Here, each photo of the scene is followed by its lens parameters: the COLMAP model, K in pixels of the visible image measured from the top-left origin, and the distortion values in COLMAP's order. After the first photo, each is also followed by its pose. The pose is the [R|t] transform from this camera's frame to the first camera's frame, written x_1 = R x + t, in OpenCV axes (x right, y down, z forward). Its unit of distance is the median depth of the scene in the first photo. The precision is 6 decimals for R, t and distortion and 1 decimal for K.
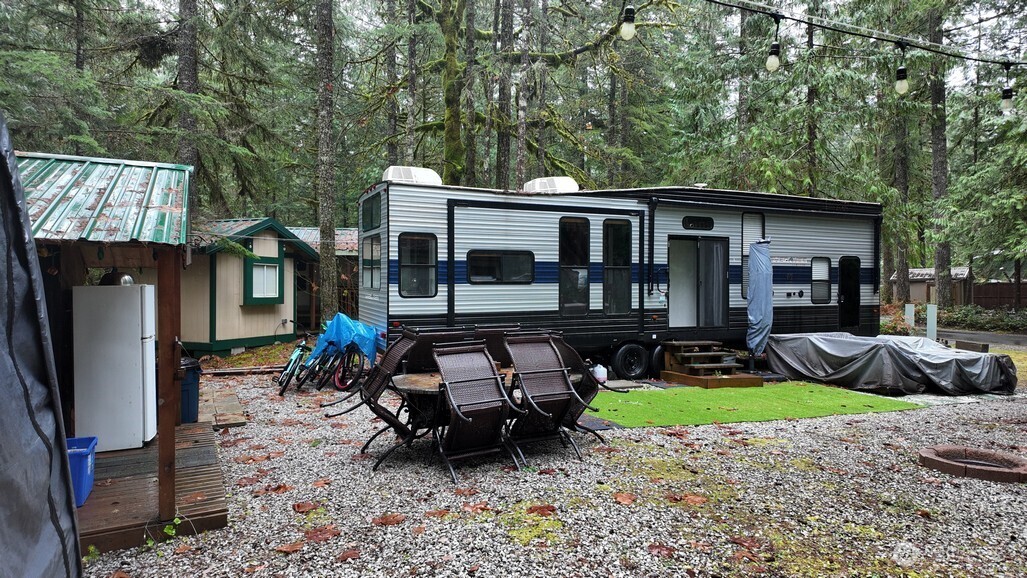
lens RADIAL K [[595.9, 0, 514.4], [0, 595.9, 289.4], [0, 0, 1]] dist [0.054607, -0.049204]
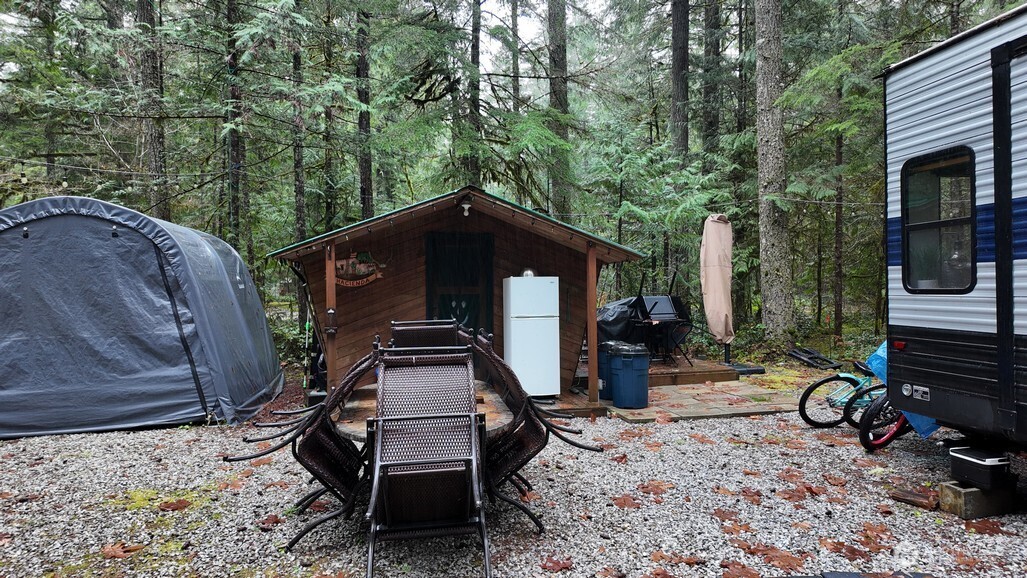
lens RADIAL K [[595.9, 0, 521.8], [0, 595.9, 288.9], [0, 0, 1]] dist [0.054607, -0.049204]
pose [[-0.264458, 0.005392, -0.964382, 0.336381], [0.005233, 0.999978, 0.004156, 0.006092], [0.964383, -0.003947, -0.264480, 0.727891]]
